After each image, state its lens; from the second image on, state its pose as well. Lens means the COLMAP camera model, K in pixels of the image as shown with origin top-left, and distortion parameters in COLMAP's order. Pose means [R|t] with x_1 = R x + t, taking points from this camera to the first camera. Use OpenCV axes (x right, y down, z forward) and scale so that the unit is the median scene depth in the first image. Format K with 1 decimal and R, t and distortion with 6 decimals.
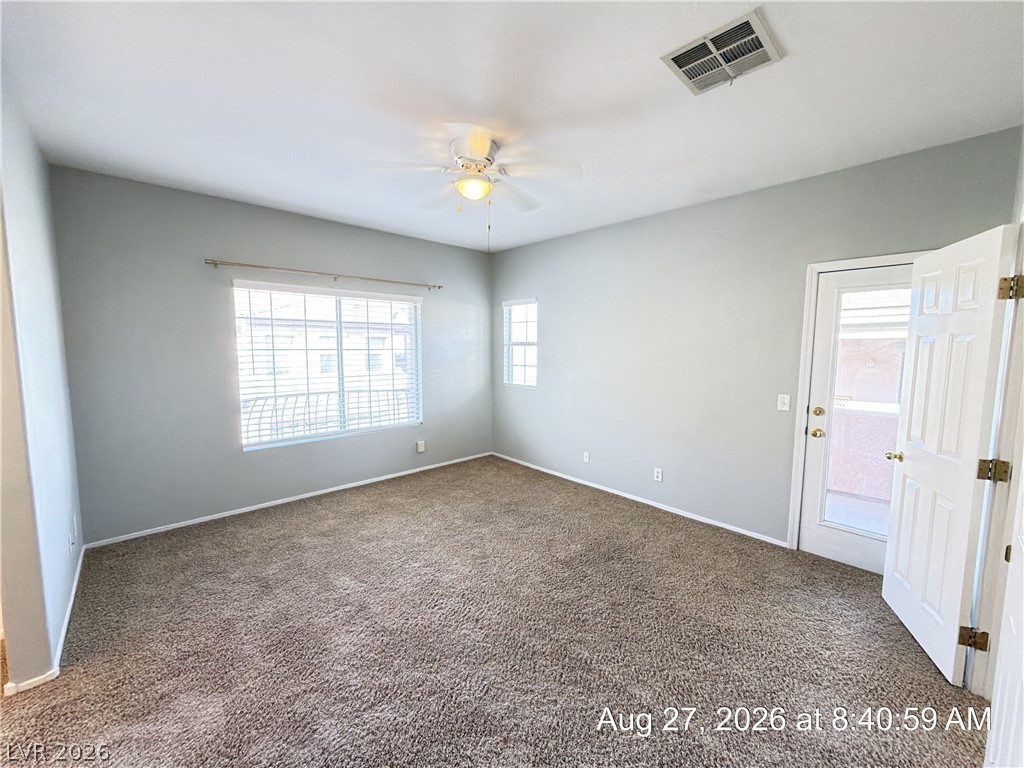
lens RADIAL K [[407.5, 0, 513.1], [0, 407.5, 383.6], [0, 0, 1]] dist [0.000282, 0.000367]
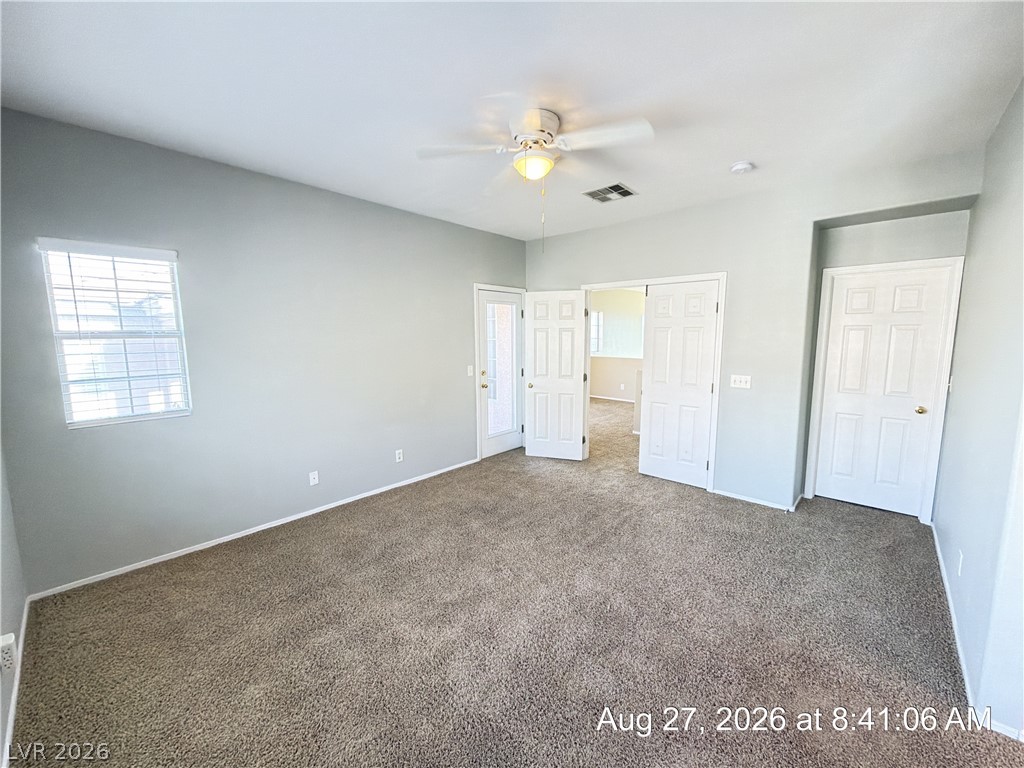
lens RADIAL K [[407.5, 0, 513.1], [0, 407.5, 383.6], [0, 0, 1]] dist [0.000282, 0.000367]
pose [[-0.081228, -0.131882, 0.987932, -0.679906], [0.096638, 0.985495, 0.139502, -0.081264], [-0.992000, 0.106803, -0.067305, 0.735017]]
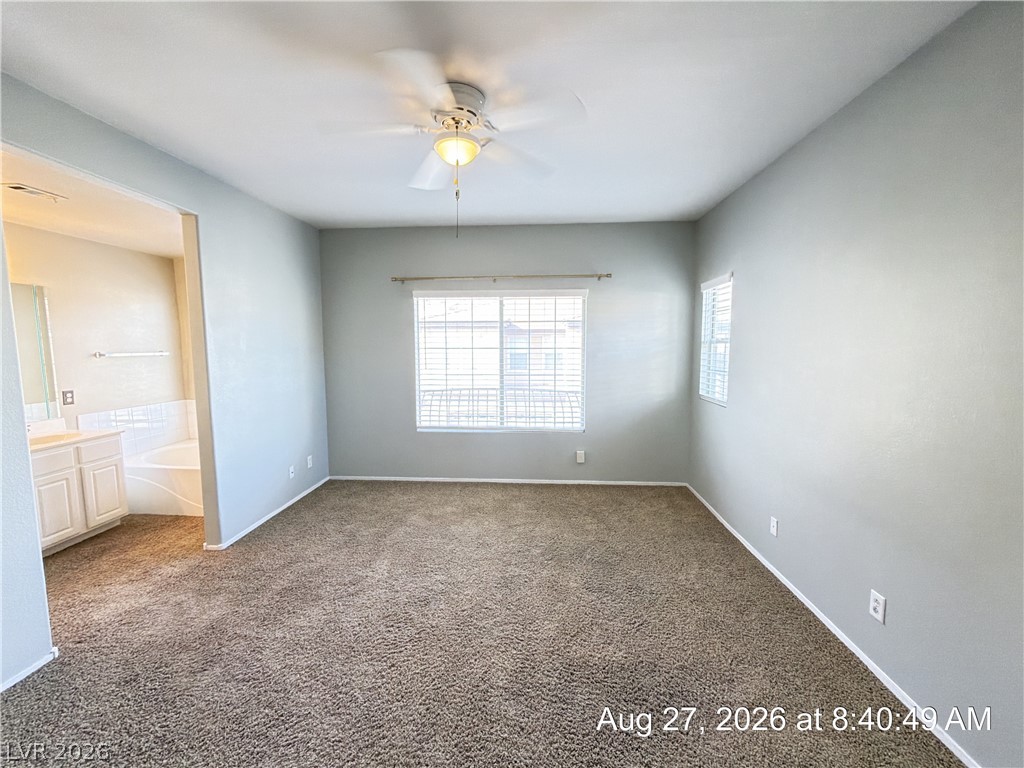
lens RADIAL K [[407.5, 0, 513.1], [0, 407.5, 383.6], [0, 0, 1]] dist [0.000282, 0.000367]
pose [[0.686757, 0.063208, -0.724134, 0.382071], [-0.062214, 0.997668, 0.028081, -0.027277], [0.724220, 0.025767, 0.689088, 0.333490]]
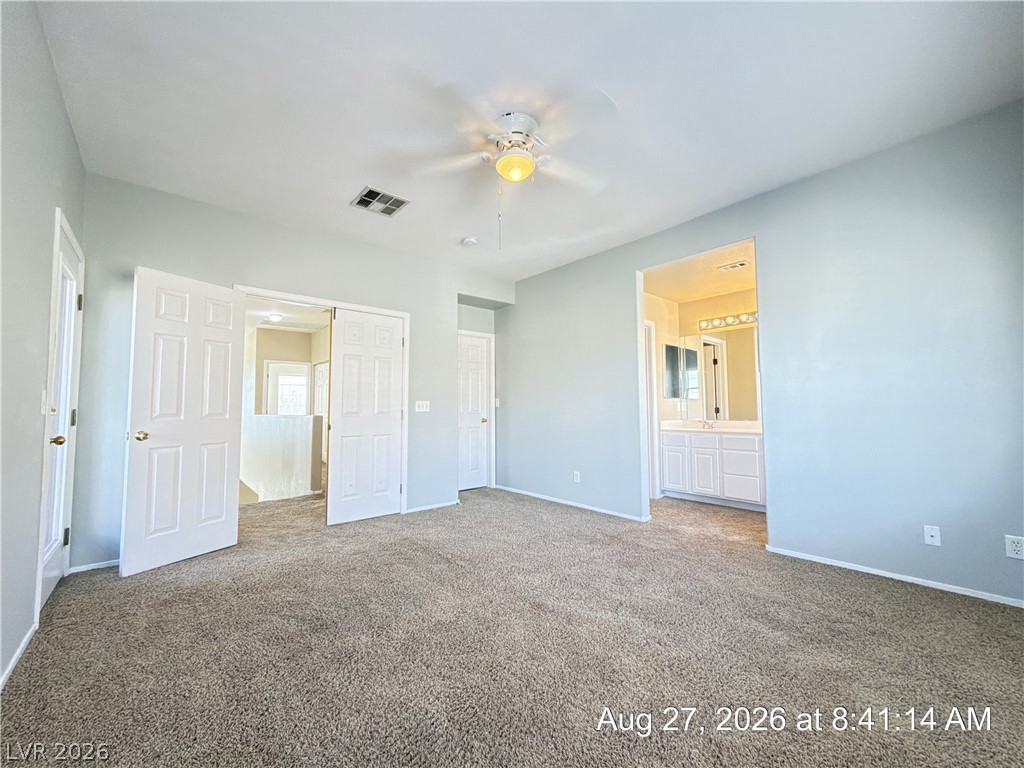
lens RADIAL K [[407.5, 0, 513.1], [0, 407.5, 383.6], [0, 0, 1]] dist [0.000282, 0.000367]
pose [[-0.999453, -0.001071, 0.033046, -0.073394], [0.000026, 0.999449, 0.033180, -0.002619], [-0.033063, 0.033163, -0.998903, 1.253487]]
